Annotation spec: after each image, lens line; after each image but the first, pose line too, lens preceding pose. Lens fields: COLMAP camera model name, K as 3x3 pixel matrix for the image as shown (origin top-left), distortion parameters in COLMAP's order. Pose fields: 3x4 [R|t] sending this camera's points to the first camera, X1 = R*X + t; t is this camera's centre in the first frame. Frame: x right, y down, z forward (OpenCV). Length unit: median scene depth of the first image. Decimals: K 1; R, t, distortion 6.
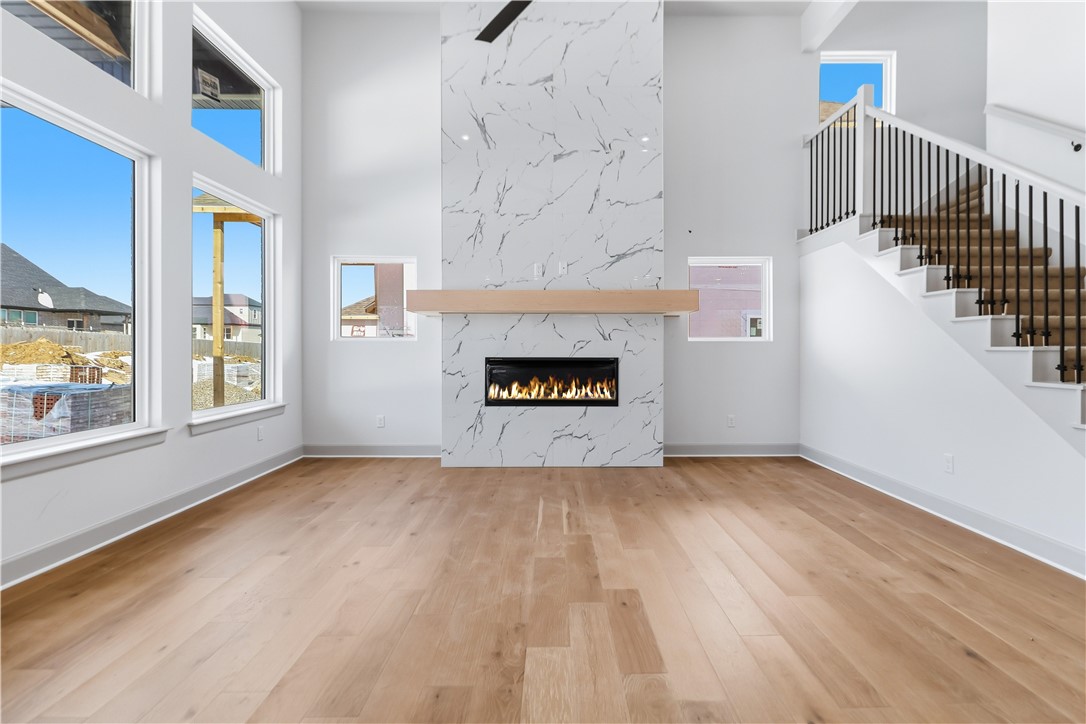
lens RADIAL K [[500.0, 0, 559.7], [0, 500.0, 350.4], [0, 0, 1]] dist [0.013861, -0.009198]
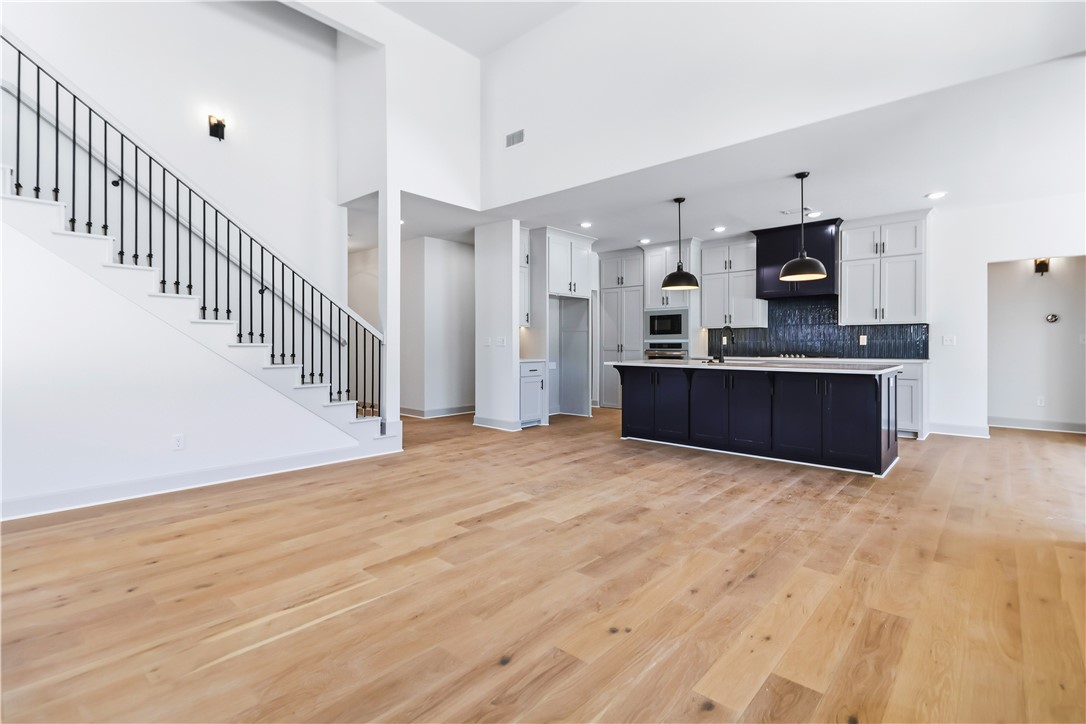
lens RADIAL K [[500.0, 0, 567.5], [0, 500.0, 343.3], [0, 0, 1]] dist [0.013861, -0.009198]
pose [[-0.756628, 0.003818, 0.653834, -0.472453], [0.001062, 0.999989, -0.004611, 0.000867], [-0.653844, -0.002794, -0.756624, 0.903356]]
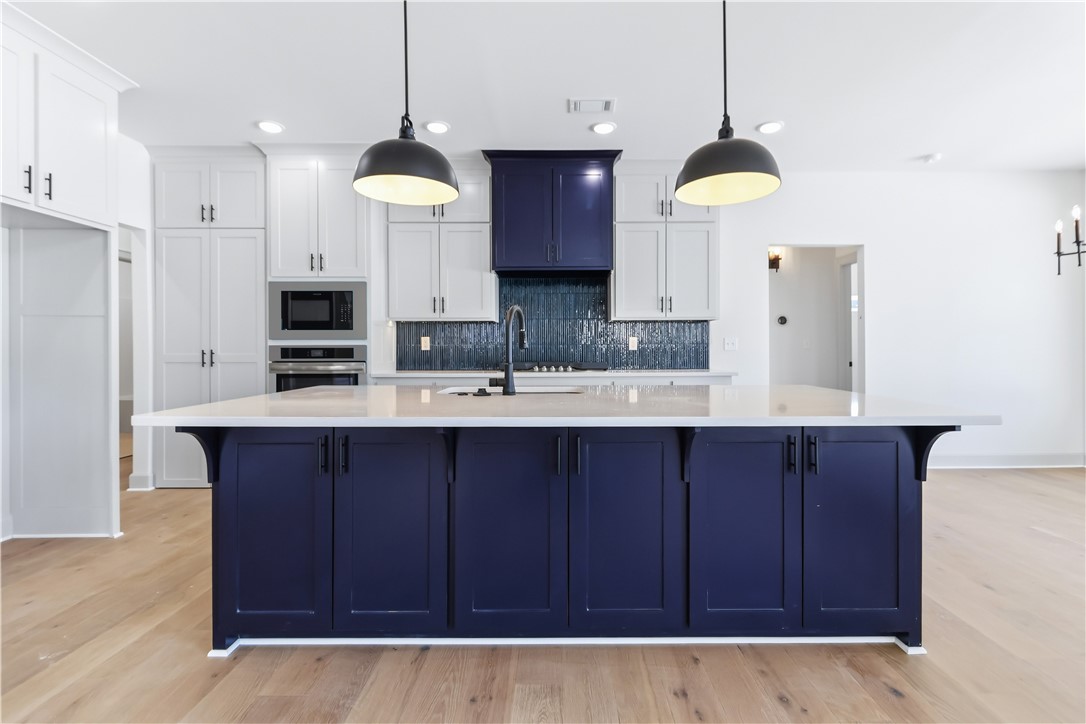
lens RADIAL K [[500.0, 0, 551.9], [0, 500.0, 353.8], [0, 0, 1]] dist [0.013861, -0.009198]
pose [[-0.999927, 0.003865, 0.011487, -0.013704], [0.003908, 0.999986, 0.003687, 0.002445], [-0.011472, 0.003732, -0.999927, 0.235990]]
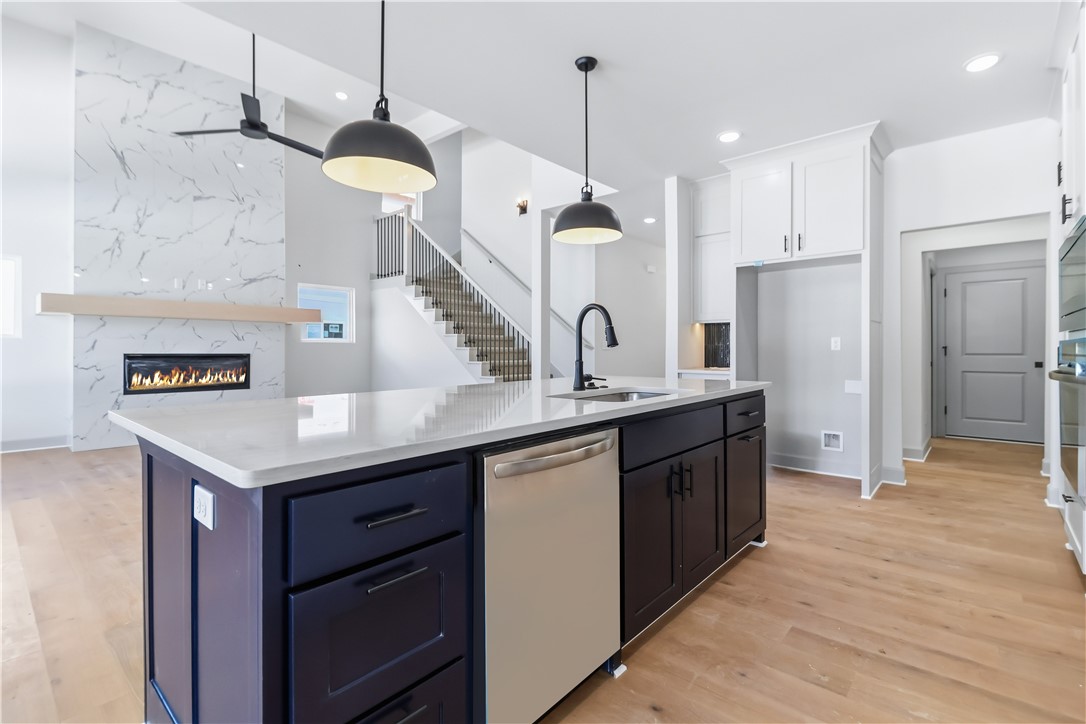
lens RADIAL K [[500.0, 0, 563.5], [0, 500.0, 348.9], [0, 0, 1]] dist [0.013861, -0.009198]
pose [[0.648689, 0.002443, 0.761049, -0.379703], [-0.003421, 0.999994, -0.000293, 0.000132], [-0.761046, -0.002413, 0.648694, -0.566662]]
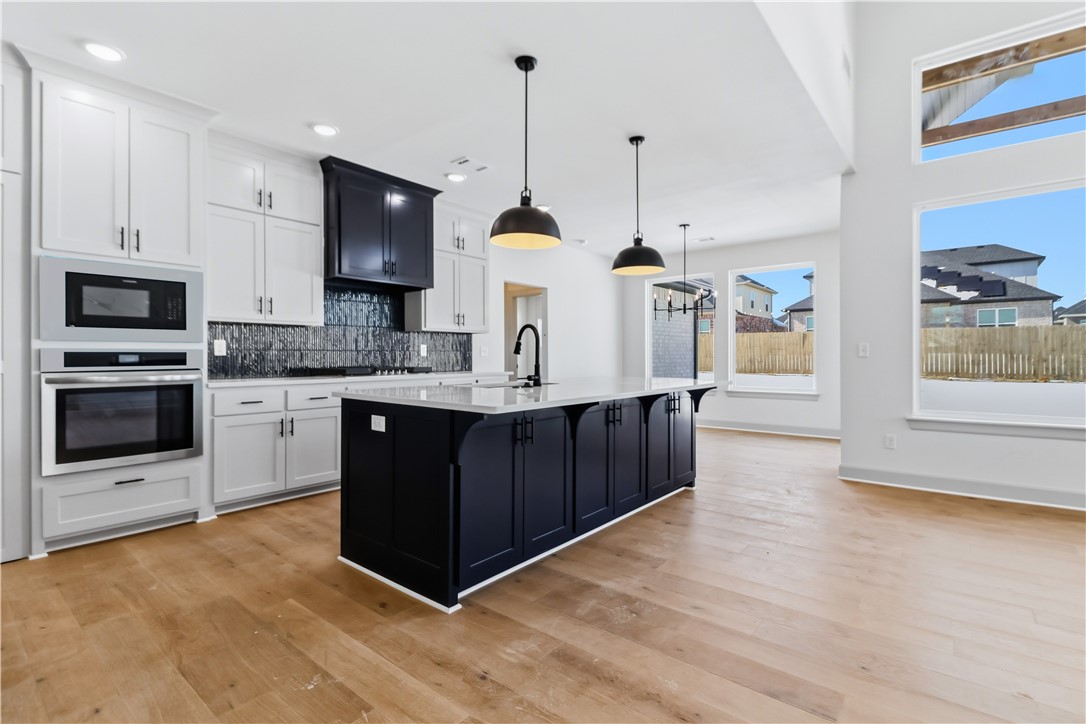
lens RADIAL K [[500.0, 0, 550.3], [0, 500.0, 357.3], [0, 0, 1]] dist [0.013861, -0.009198]
pose [[-0.642962, 0.004115, -0.765887, 0.551027], [0.003672, 0.999991, 0.002291, 0.000882], [0.765889, -0.001339, -0.642971, 0.218591]]
